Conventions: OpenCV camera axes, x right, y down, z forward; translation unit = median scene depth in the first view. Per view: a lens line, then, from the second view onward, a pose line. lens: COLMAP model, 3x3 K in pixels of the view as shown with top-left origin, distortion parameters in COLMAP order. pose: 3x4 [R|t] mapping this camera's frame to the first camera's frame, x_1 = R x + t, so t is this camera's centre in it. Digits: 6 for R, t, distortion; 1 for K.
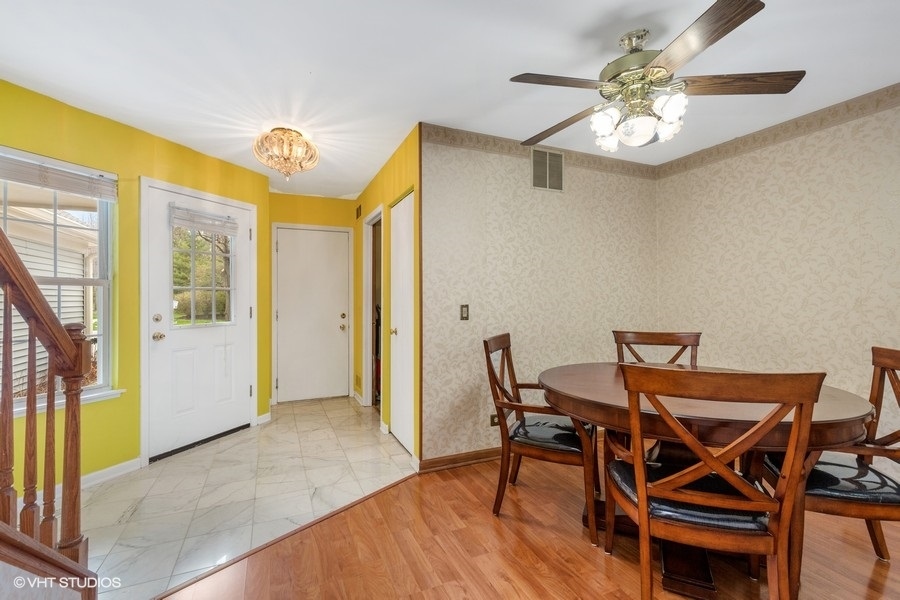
lens RADIAL K [[403.7, 0, 448.2], [0, 403.7, 294.7], [0, 0, 1]] dist [0.003836, -0.001650]
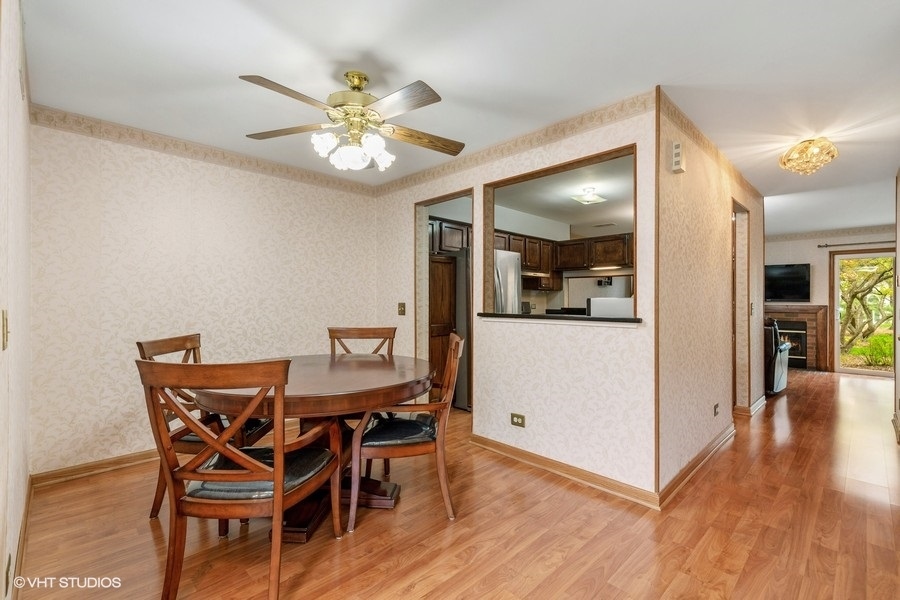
lens RADIAL K [[403.7, 0, 449.4], [0, 403.7, 298.6], [0, 0, 1]] dist [0.003836, -0.001650]
pose [[-0.349904, 0.006745, 0.936761, -0.365689], [-0.014256, 0.999820, -0.012524, 0.009959], [-0.936677, -0.017737, -0.349744, 0.570083]]
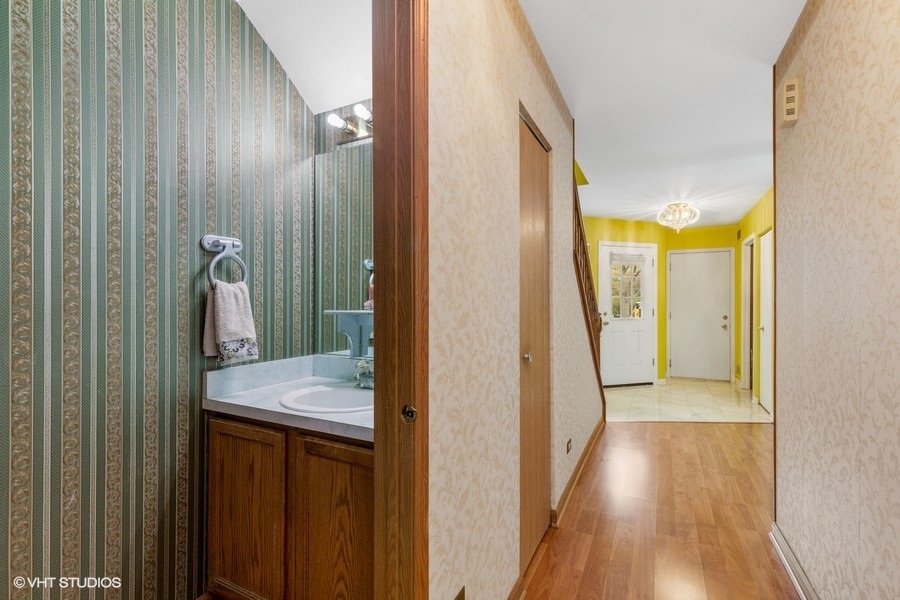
lens RADIAL K [[403.7, 0, 449.3], [0, 403.7, 301.1], [0, 0, 1]] dist [0.003836, -0.001650]
pose [[0.625431, 0.002226, -0.780276, 0.268137], [0.003566, 0.999977, 0.005711, -0.013467], [0.780271, -0.006354, 0.625409, -0.667654]]
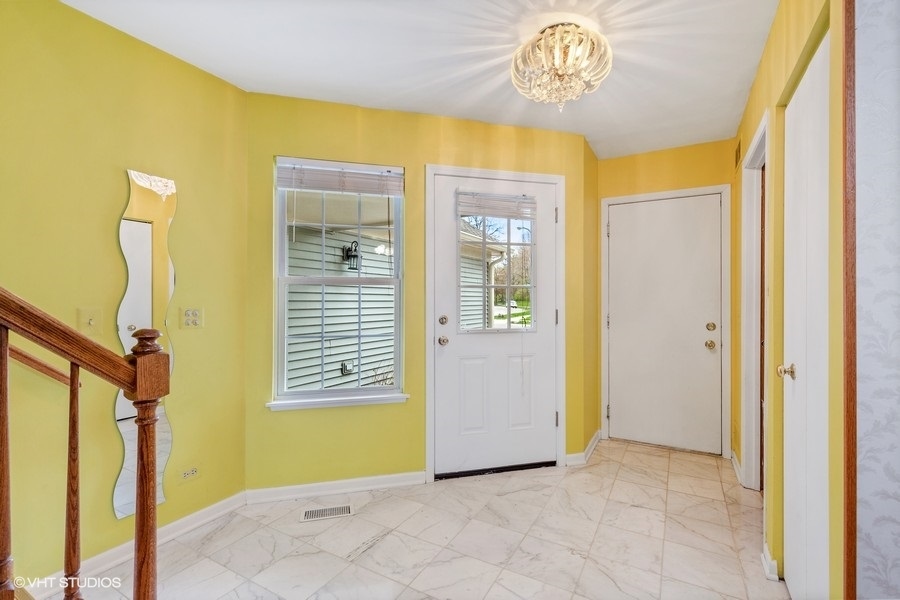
lens RADIAL K [[403.7, 0, 449.0], [0, 403.7, 298.5], [0, 0, 1]] dist [0.003836, -0.001650]
pose [[0.597013, 0.002063, -0.802229, 0.004164], [0.003652, 0.999979, 0.005290, 0.004677], [0.802223, -0.006088, 0.596993, 0.413926]]
